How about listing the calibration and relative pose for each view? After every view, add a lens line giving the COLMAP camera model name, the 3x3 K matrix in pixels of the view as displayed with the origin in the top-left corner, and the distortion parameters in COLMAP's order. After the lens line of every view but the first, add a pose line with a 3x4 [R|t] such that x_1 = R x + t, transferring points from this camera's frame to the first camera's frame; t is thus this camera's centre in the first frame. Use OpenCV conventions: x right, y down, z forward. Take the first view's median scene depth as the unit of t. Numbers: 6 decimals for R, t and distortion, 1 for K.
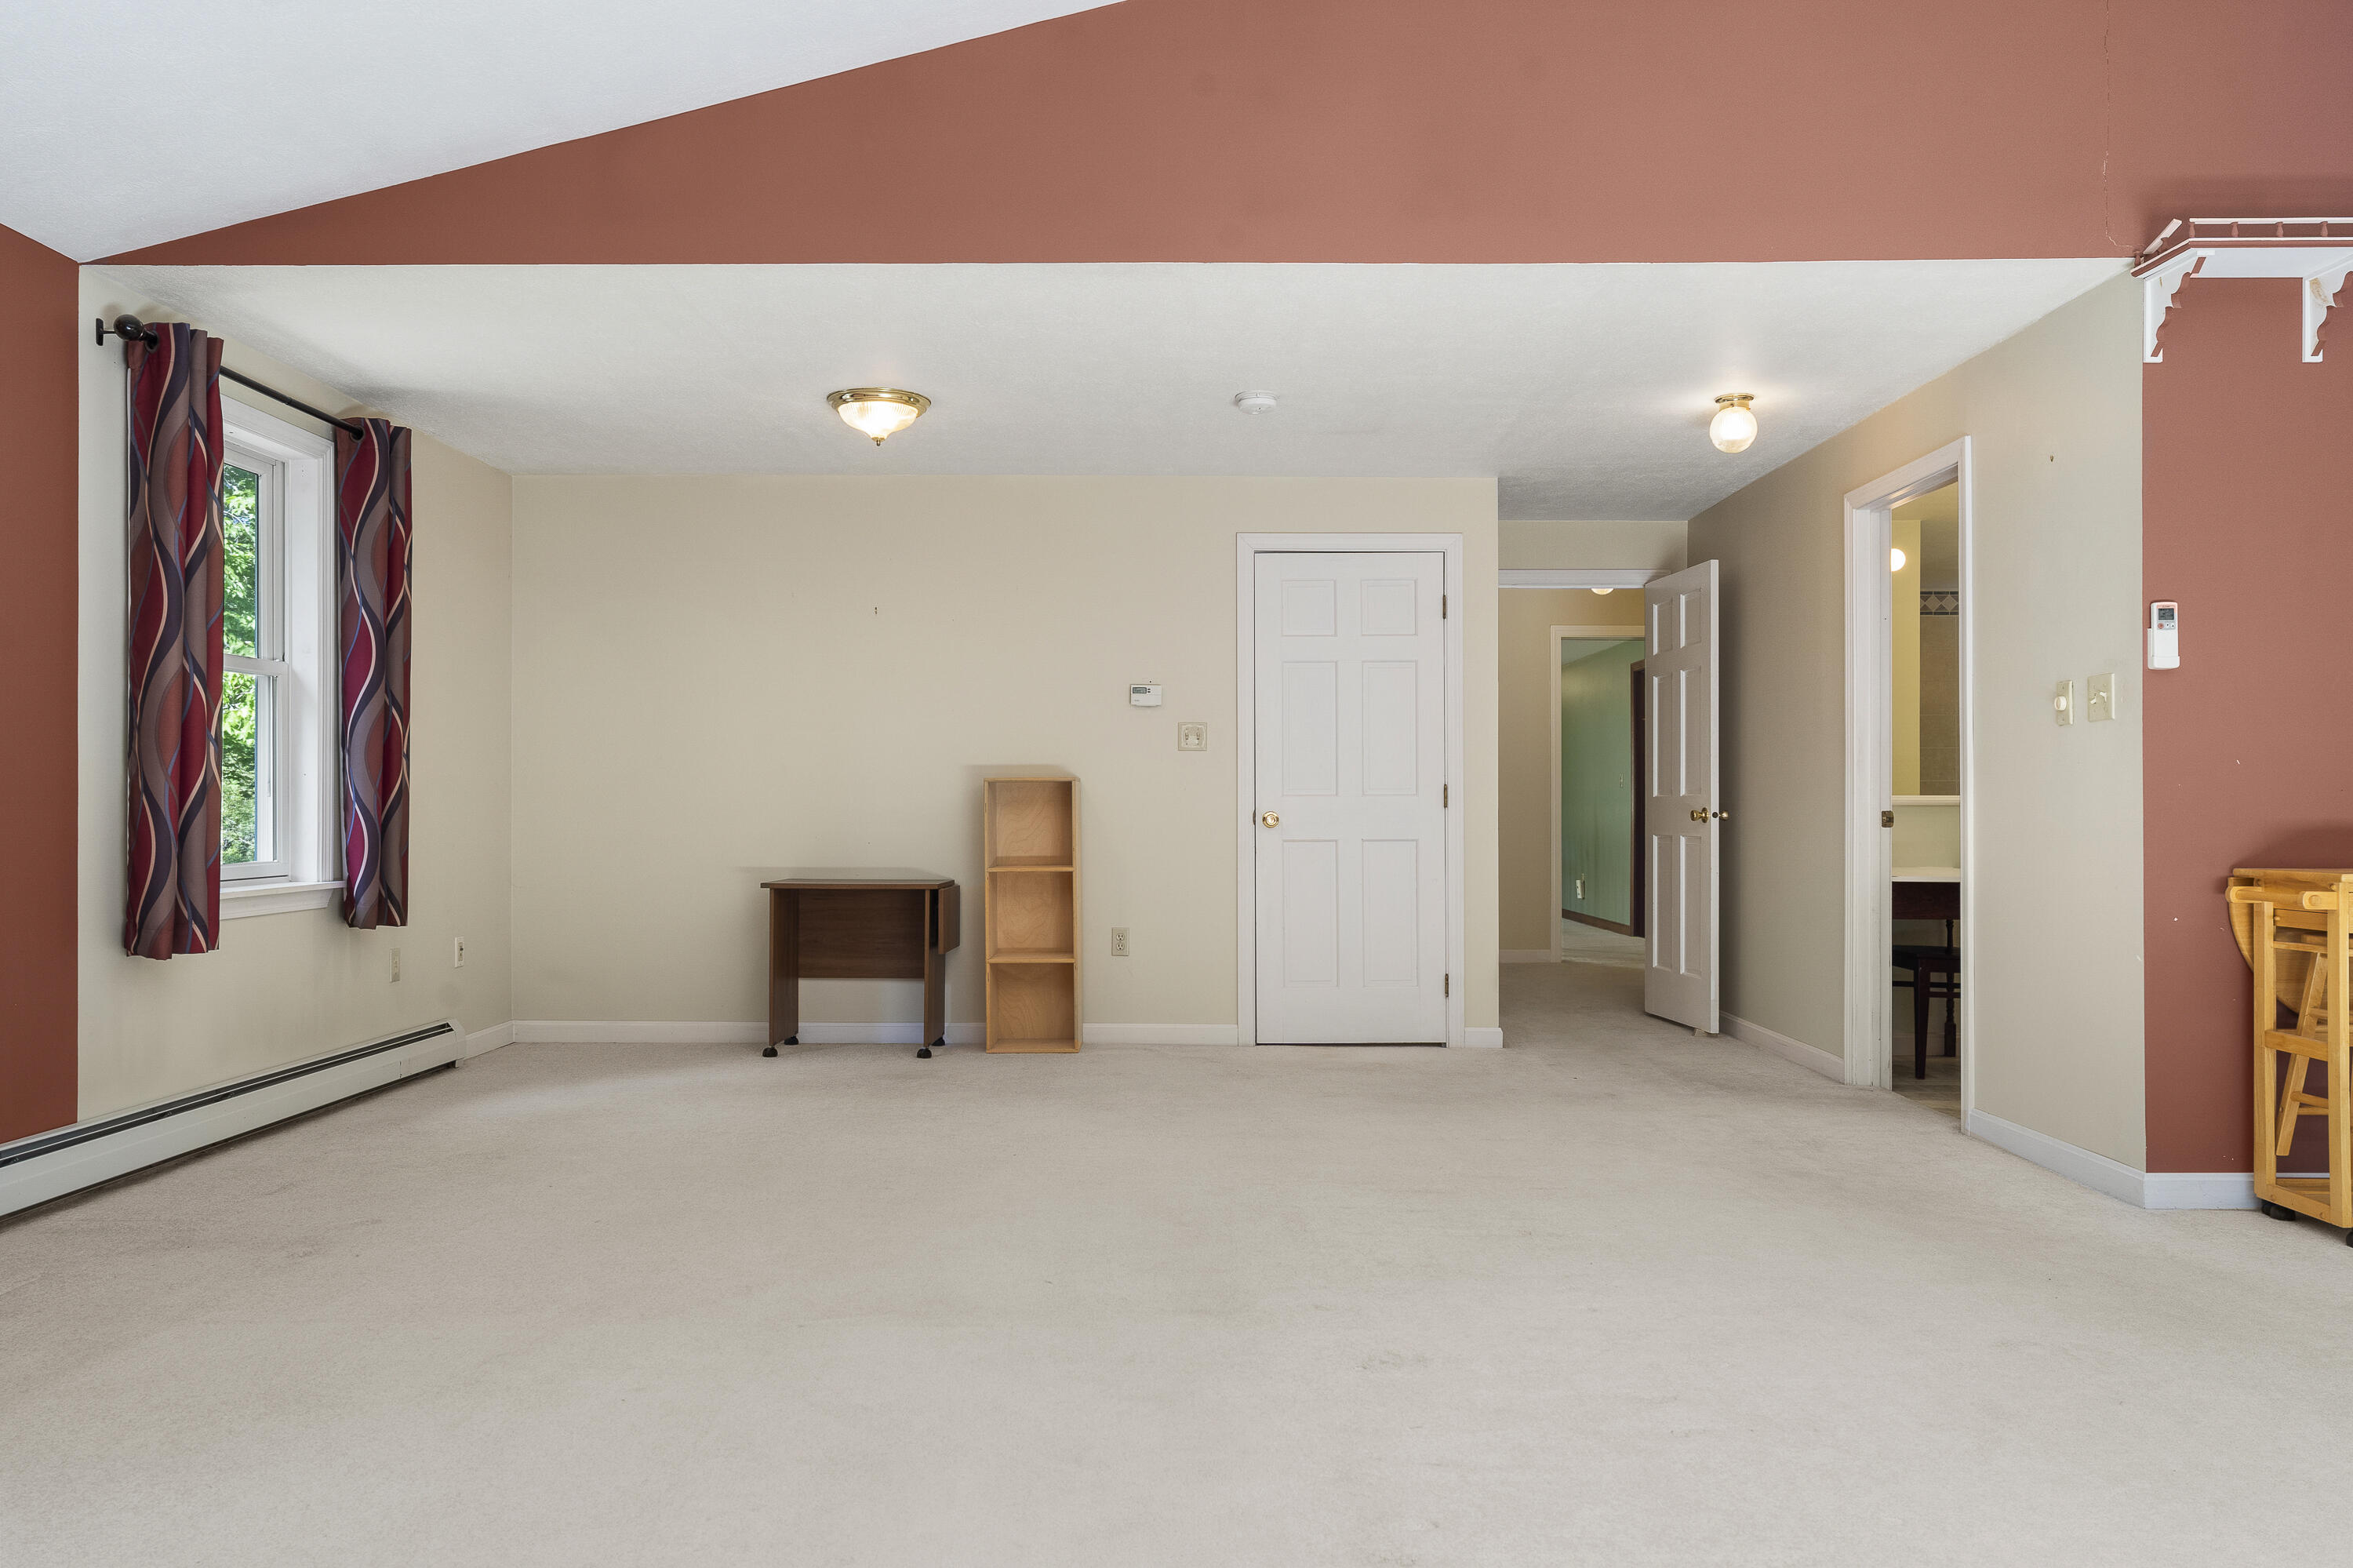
lens RADIAL K [[1707.6, 0, 1176.8], [0, 1707.6, 781.8], [0, 0, 1]] dist [-0.011416, -0.000165]
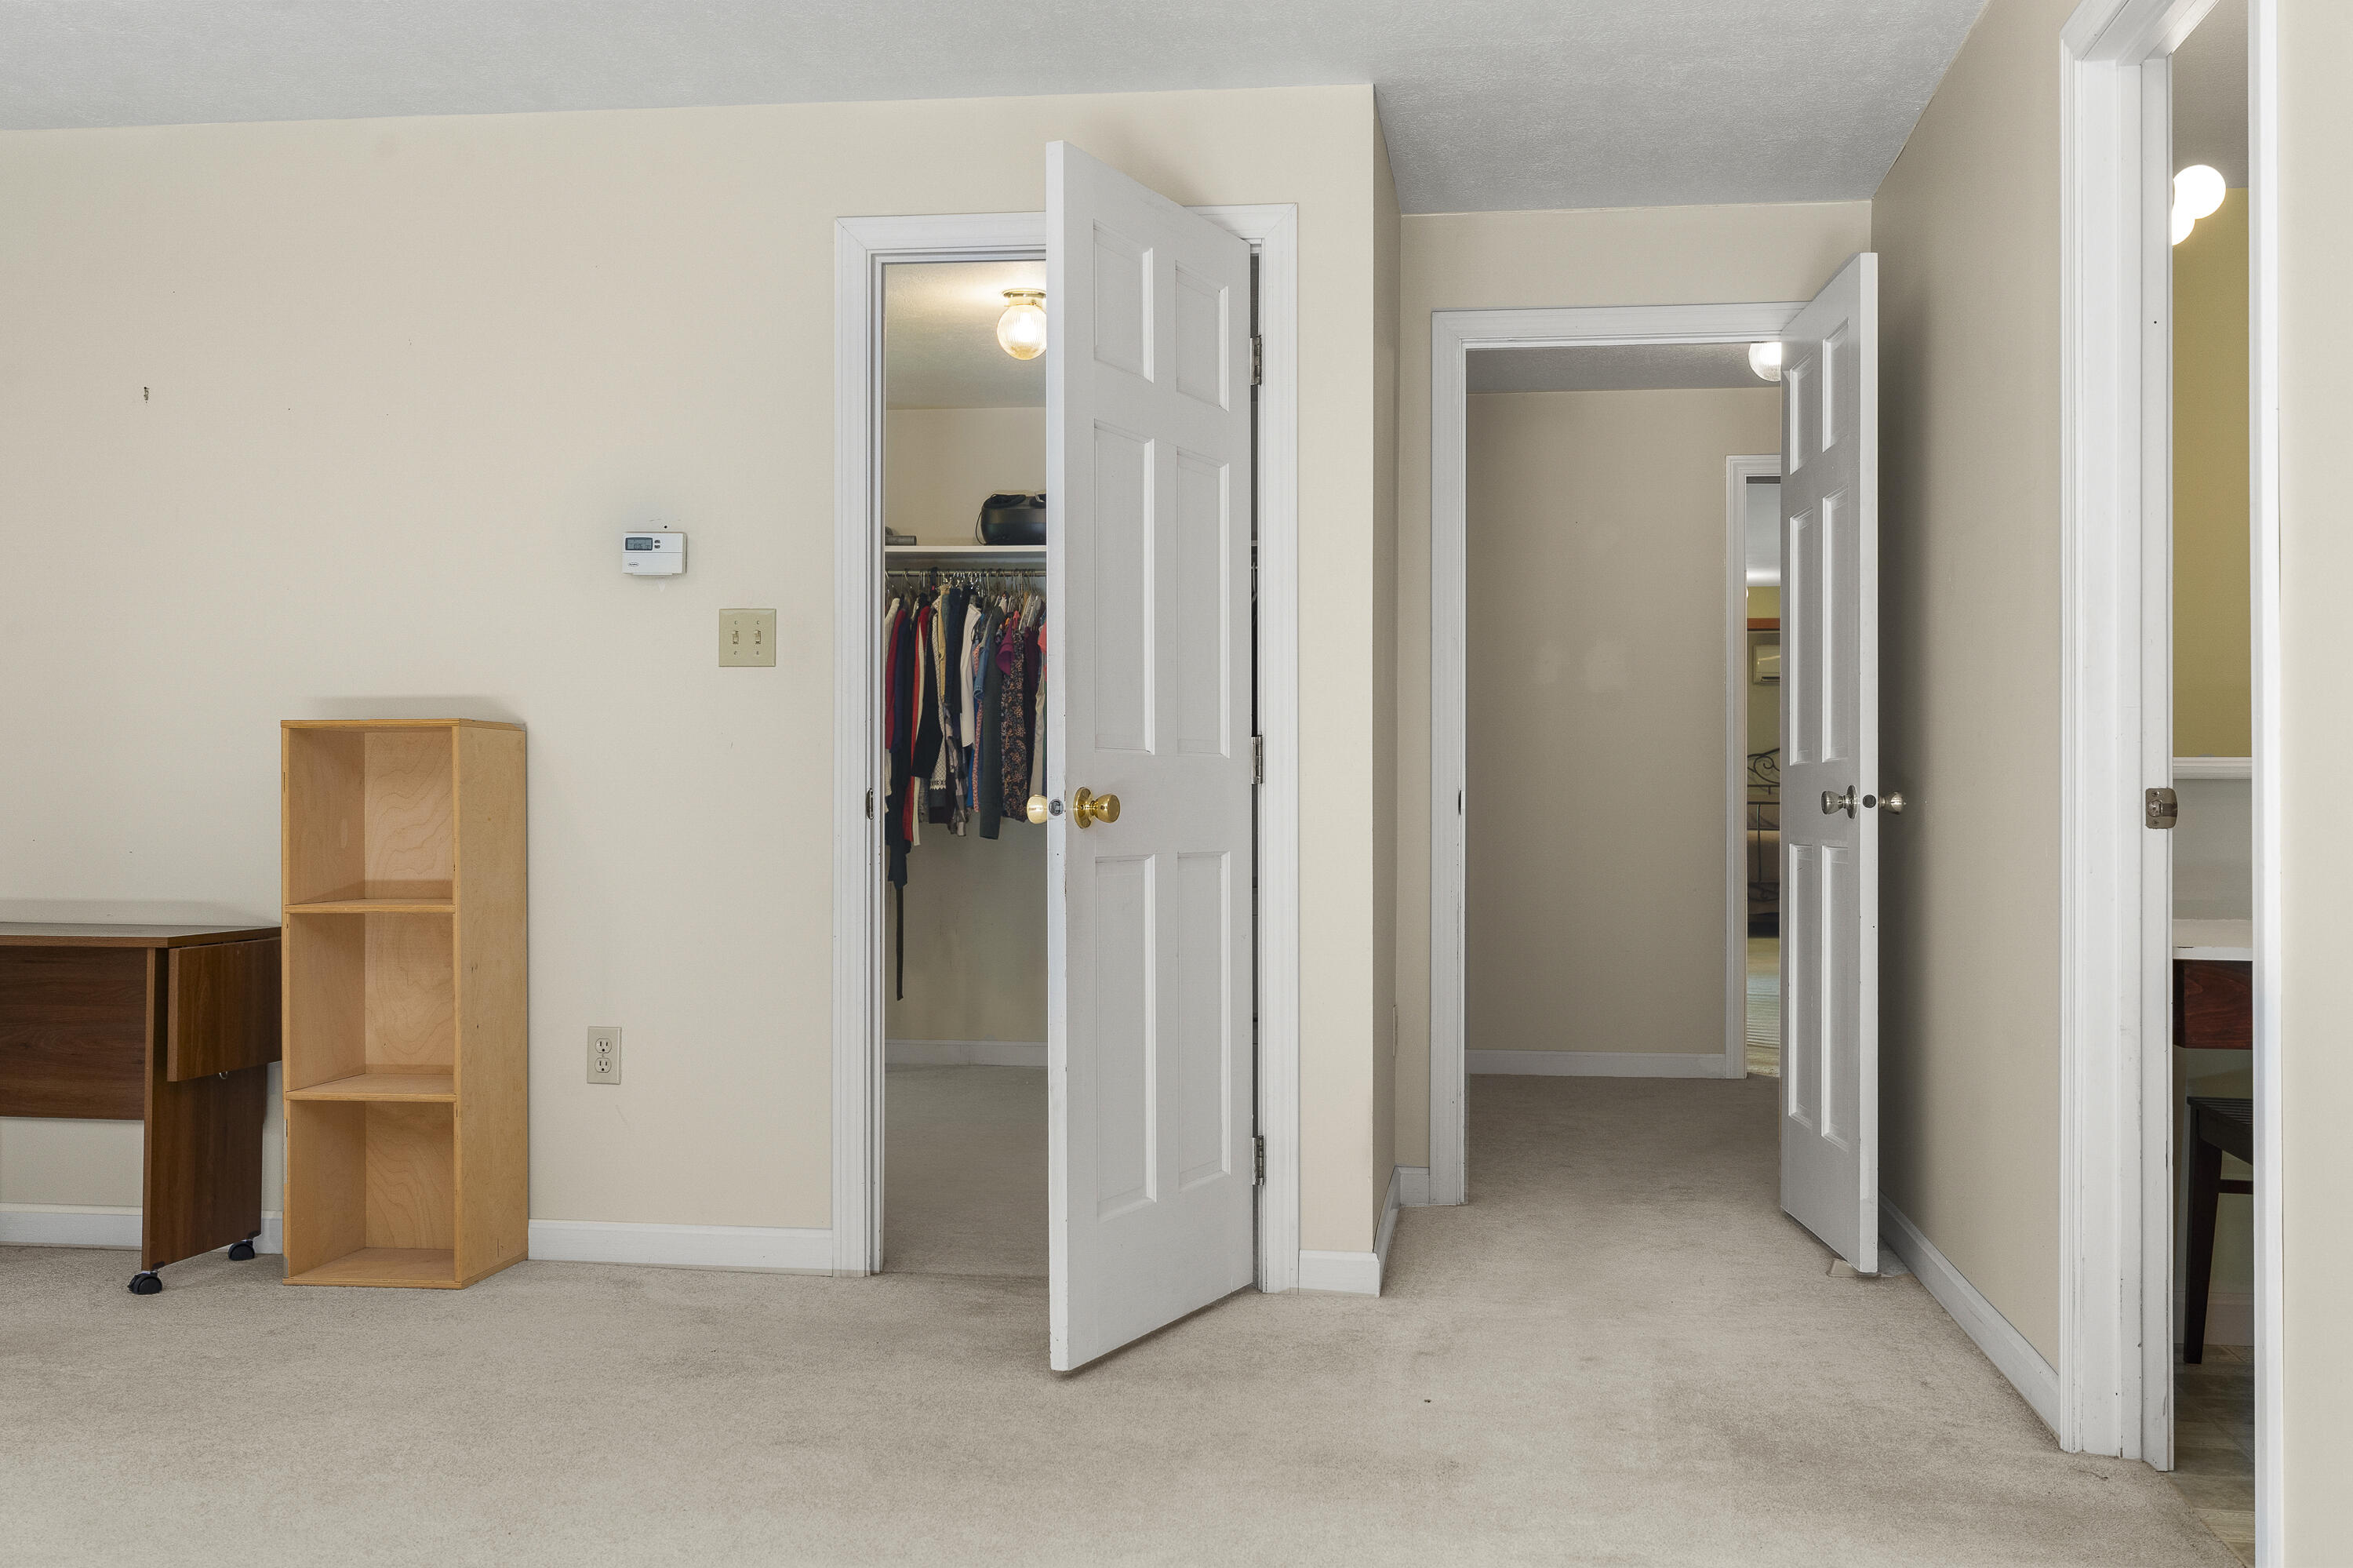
lens RADIAL K [[2403.3, 0, 1176.0], [0, 2403.3, 792.5], [0, 0, 1]] dist [-0.013949, 0.000000]
pose [[0.989512, 0.001817, -0.144439, 0.230798], [-0.000281, 0.999943, 0.010659, 0.010431], [0.144450, -0.010507, 0.989456, 0.338386]]
